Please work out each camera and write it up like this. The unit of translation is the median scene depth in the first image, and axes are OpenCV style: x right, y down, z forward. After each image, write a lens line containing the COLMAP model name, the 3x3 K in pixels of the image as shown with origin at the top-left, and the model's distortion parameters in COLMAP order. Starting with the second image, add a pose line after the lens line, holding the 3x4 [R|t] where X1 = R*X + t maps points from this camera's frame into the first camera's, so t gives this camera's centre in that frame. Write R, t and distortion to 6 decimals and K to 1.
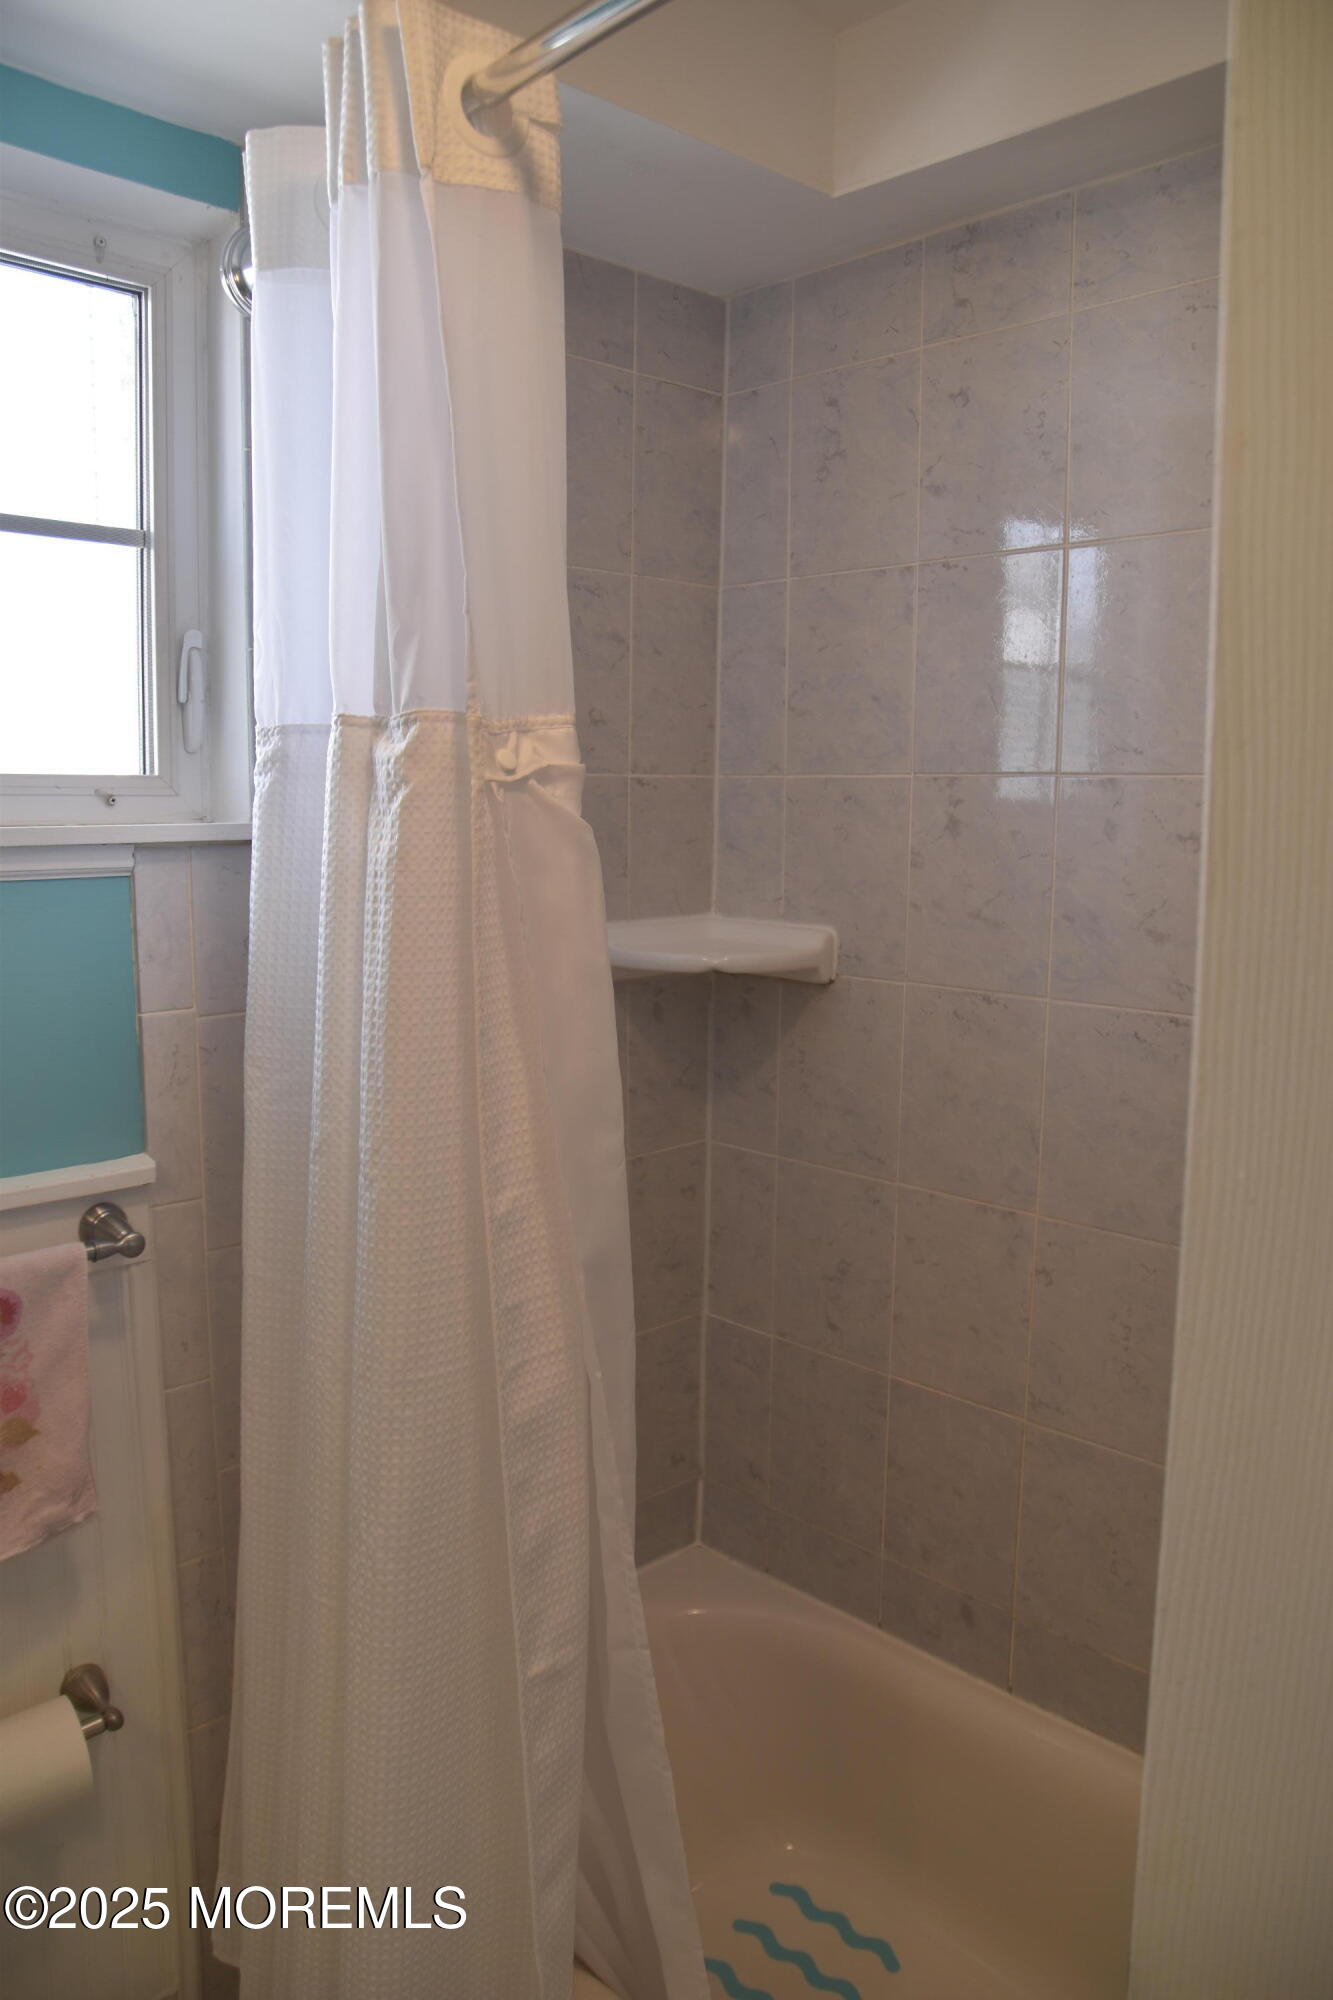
lens RADIAL K [[1502.7, 0, 667.6], [0, 1502.7, 997.1], [0, 0, 1]] dist [-0.118925, 0.078708]
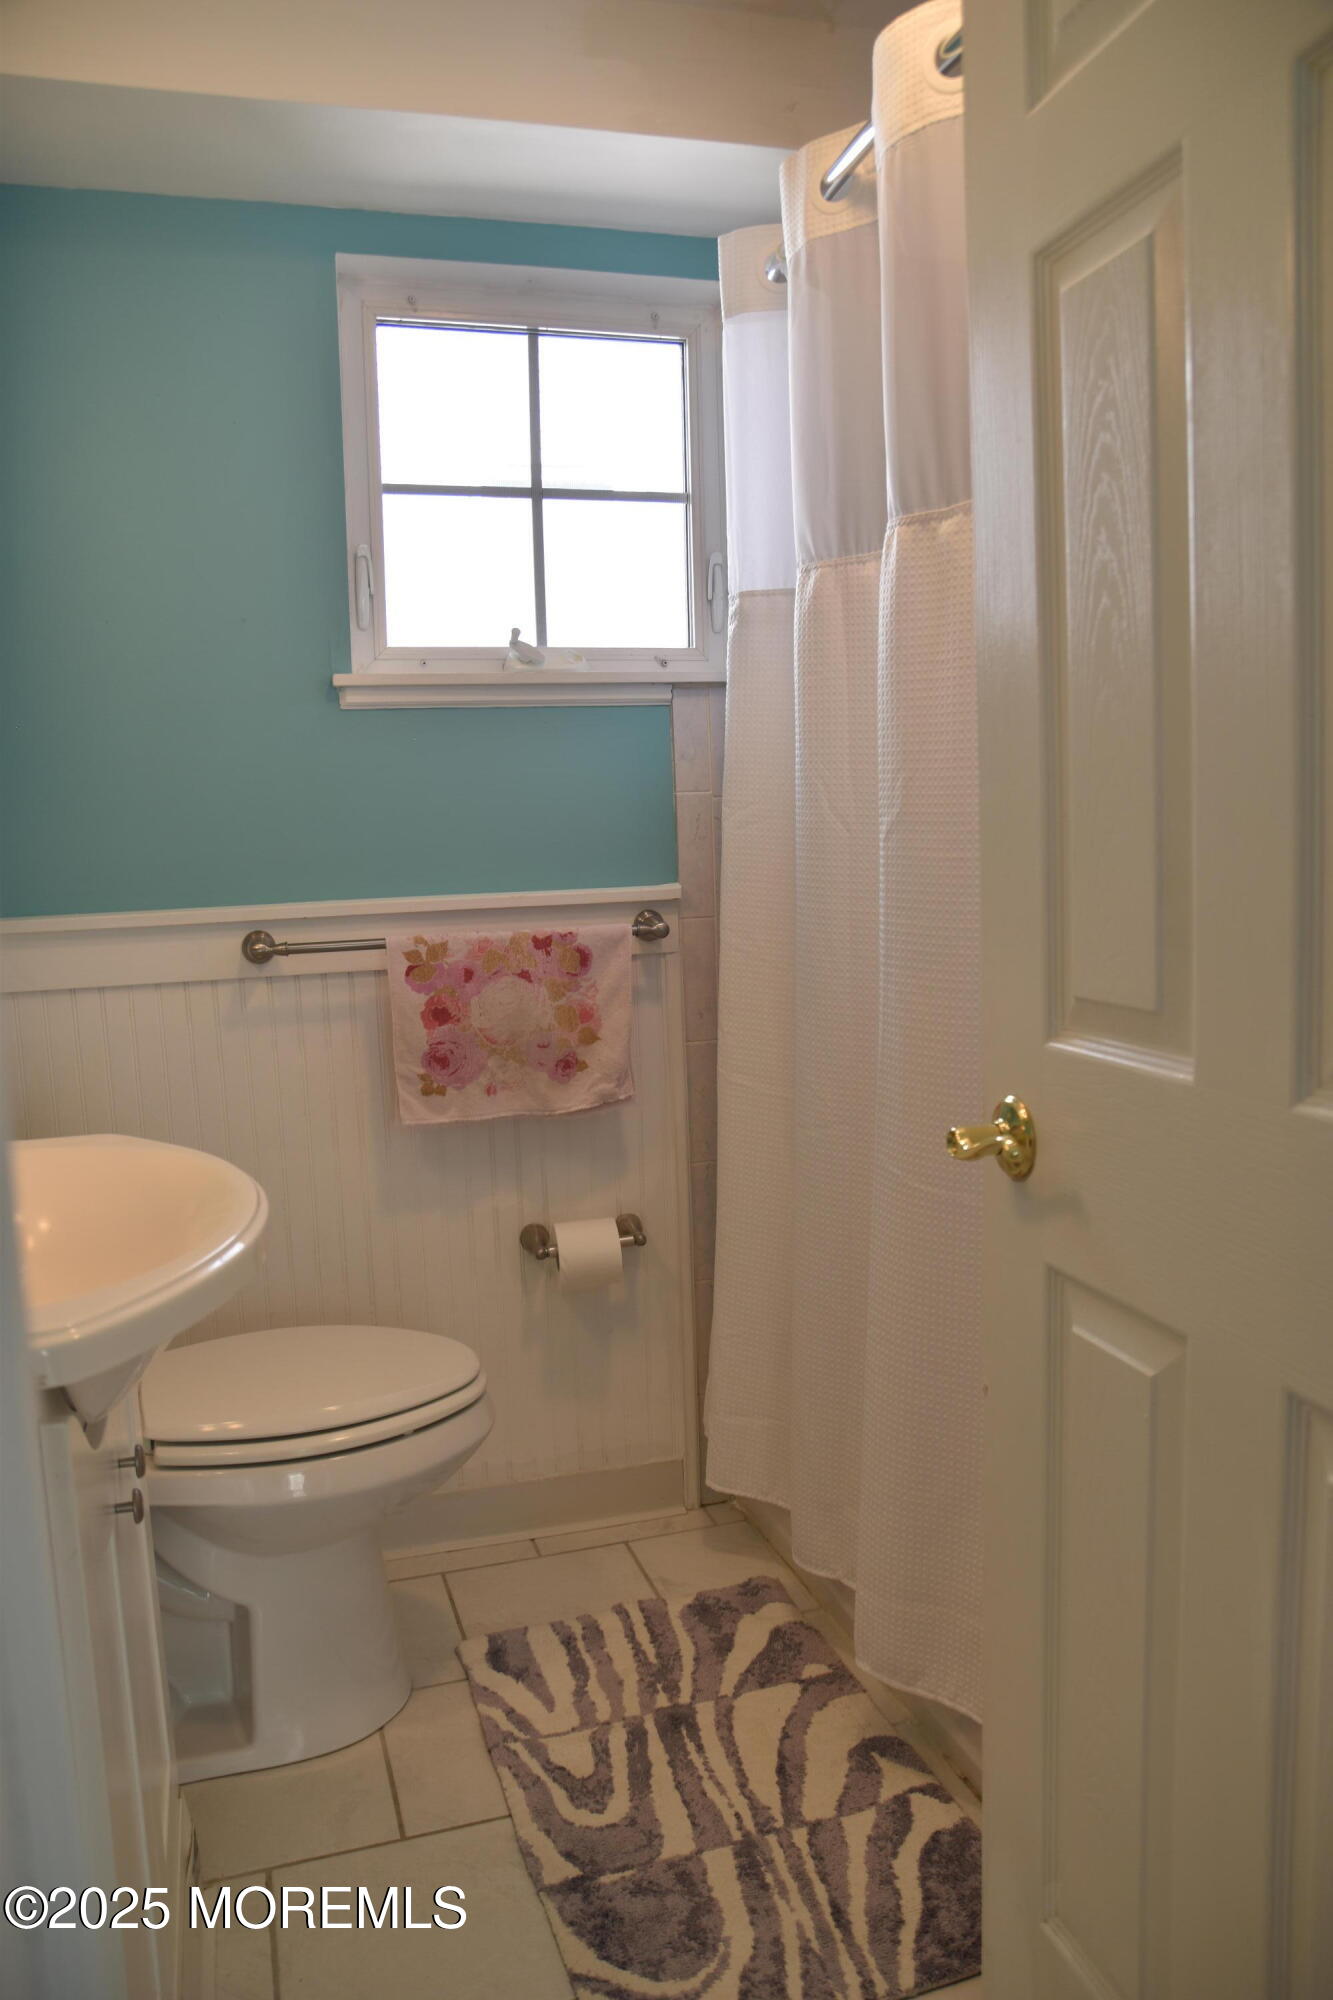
lens RADIAL K [[1502.7, 0, 664.6], [0, 1502.7, 1005.4], [0, 0, 1]] dist [-0.118925, 0.078708]
pose [[0.894420, 0.024706, -0.446545, 0.364256], [-0.027906, 0.999610, -0.000590, 0.246027], [0.446356, 0.012989, 0.894761, -0.448152]]
